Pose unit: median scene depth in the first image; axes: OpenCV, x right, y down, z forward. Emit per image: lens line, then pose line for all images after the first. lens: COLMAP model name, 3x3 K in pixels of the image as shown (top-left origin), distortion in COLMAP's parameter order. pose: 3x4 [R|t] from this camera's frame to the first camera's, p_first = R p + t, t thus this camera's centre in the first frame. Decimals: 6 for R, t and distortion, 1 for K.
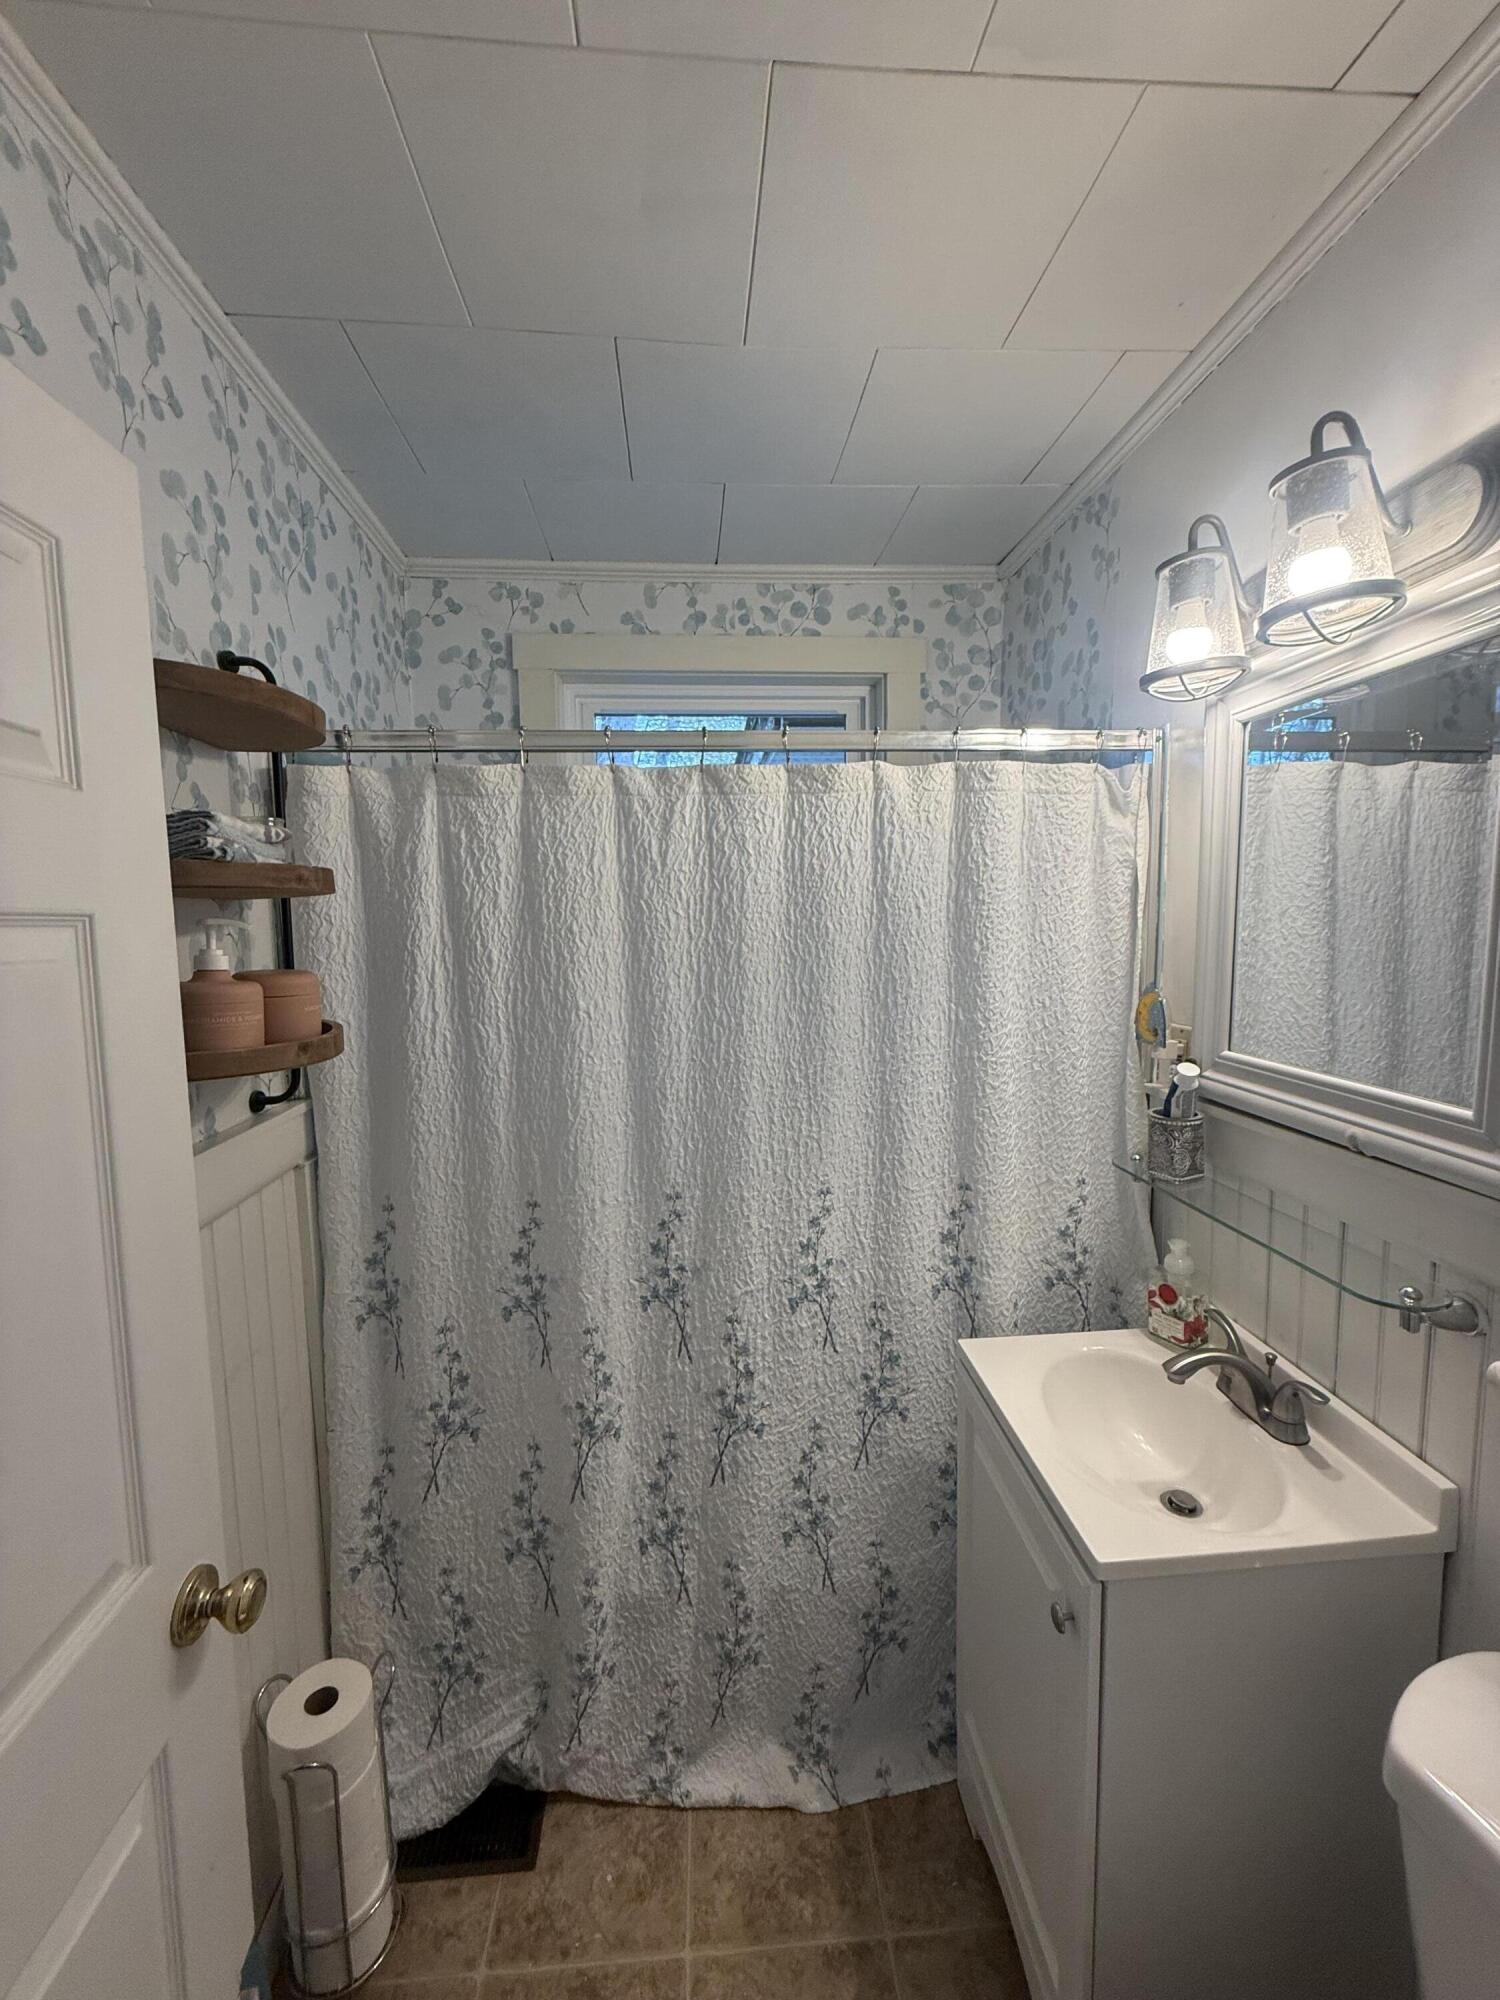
lens RADIAL K [[801.0, 0, 747.6], [0, 801.0, 996.6], [0, 0, 1]] dist [-0.001287, 0.000499]
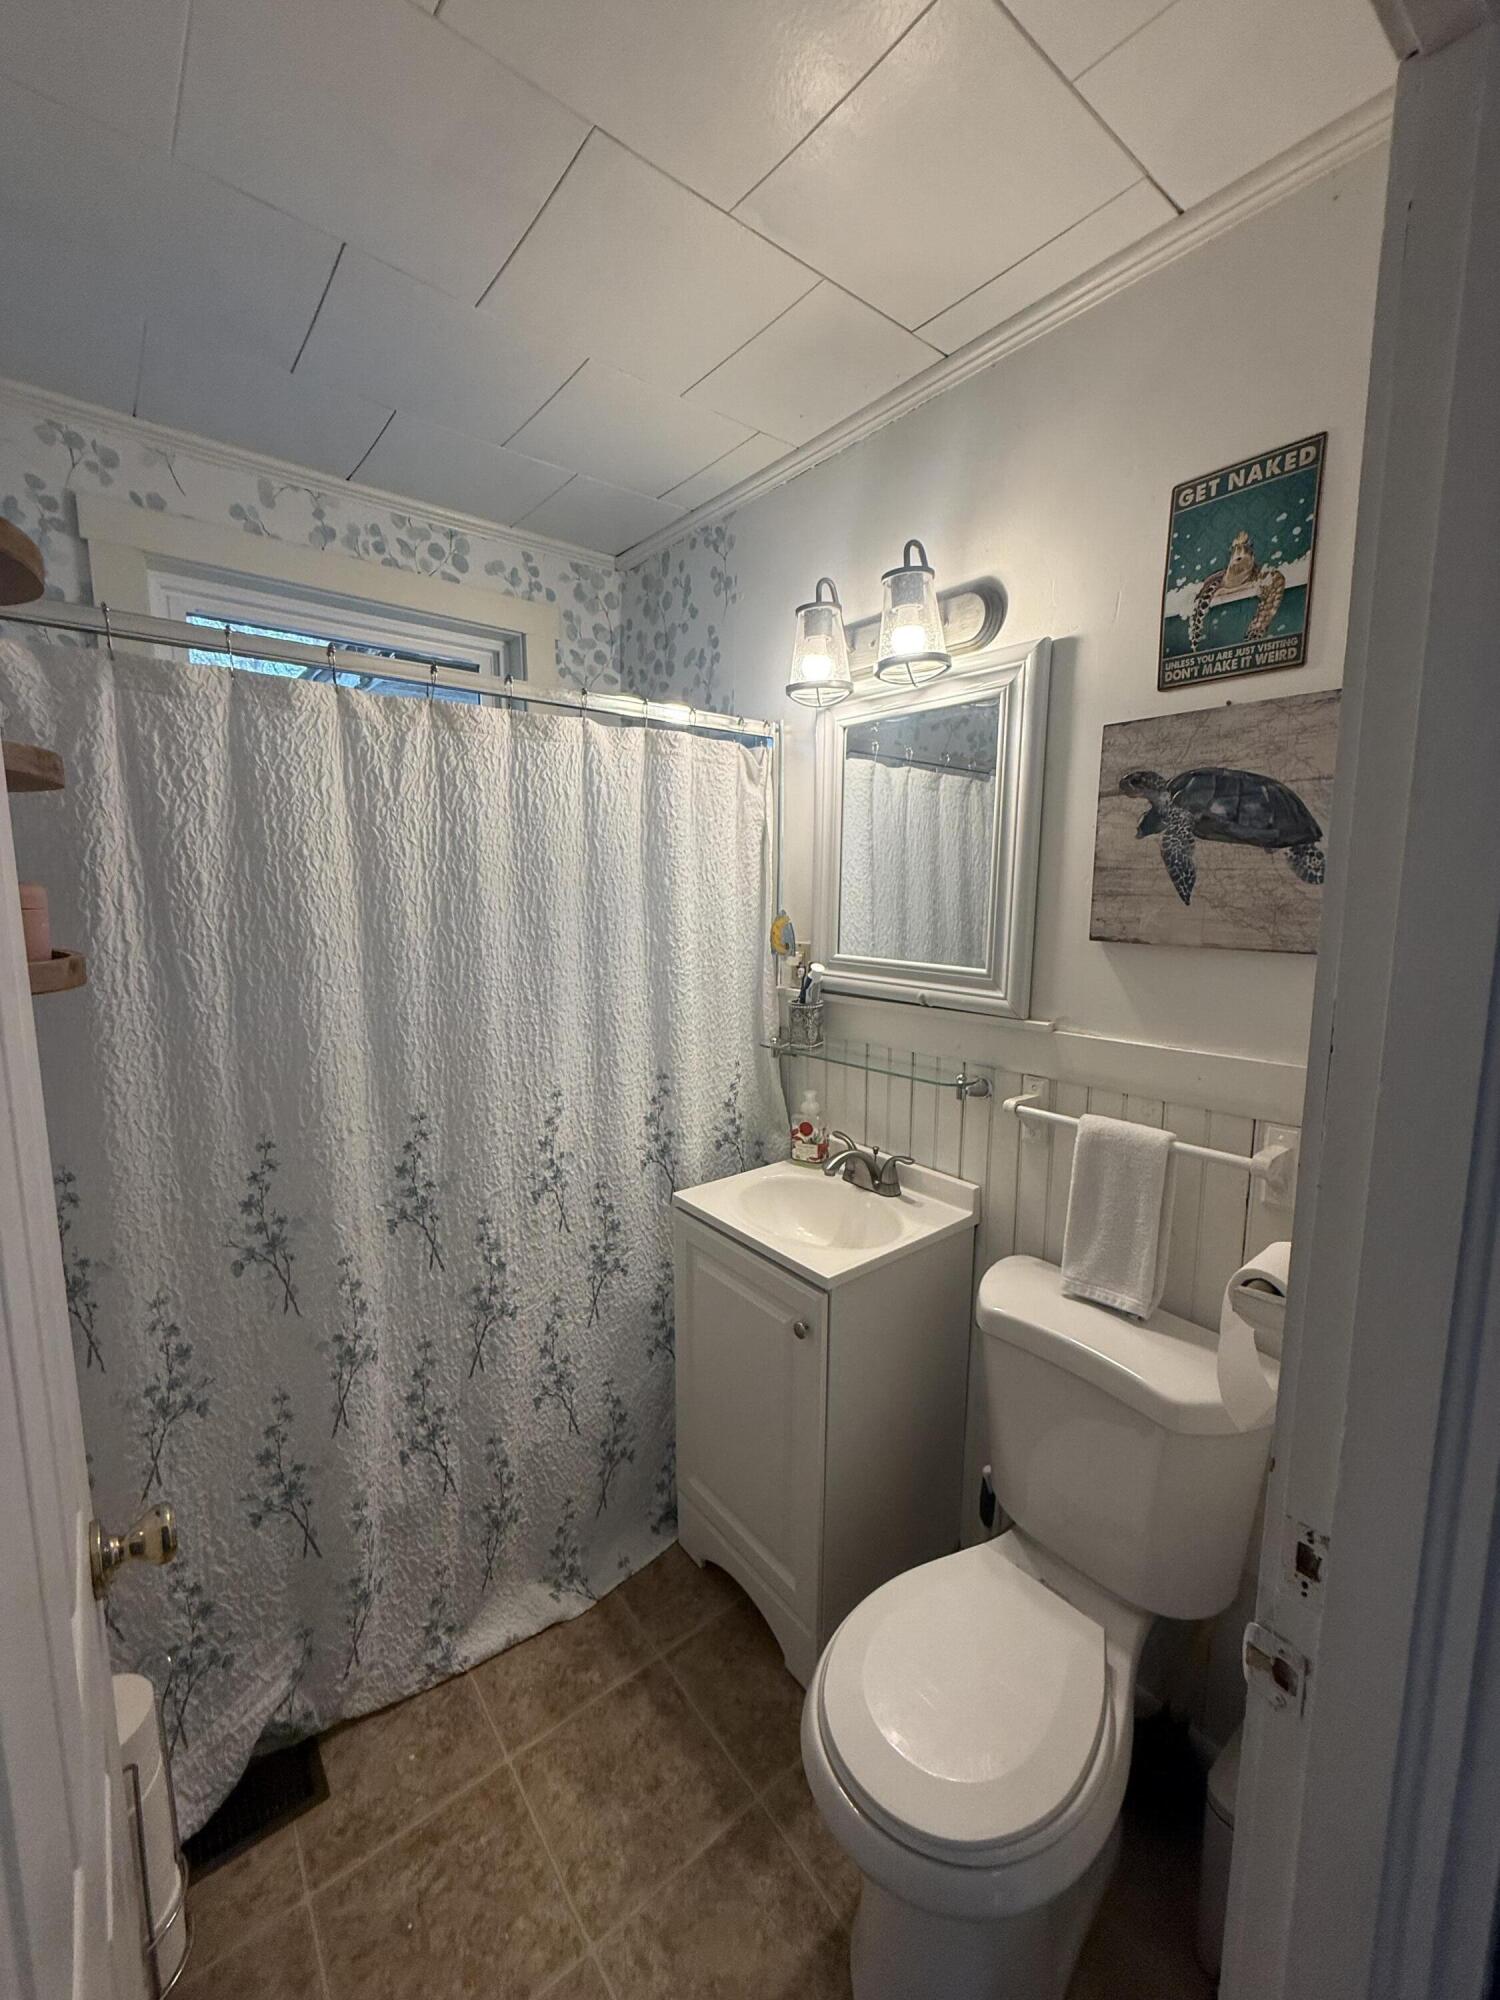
lens RADIAL K [[801.0, 0, 751.3], [0, 801.0, 996.9], [0, 0, 1]] dist [-0.001287, 0.000499]
pose [[0.817961, -0.059700, 0.572168, -0.326762], [0.036595, 0.997986, 0.051814, 0.056464], [-0.574109, -0.021444, 0.818498, -0.093636]]
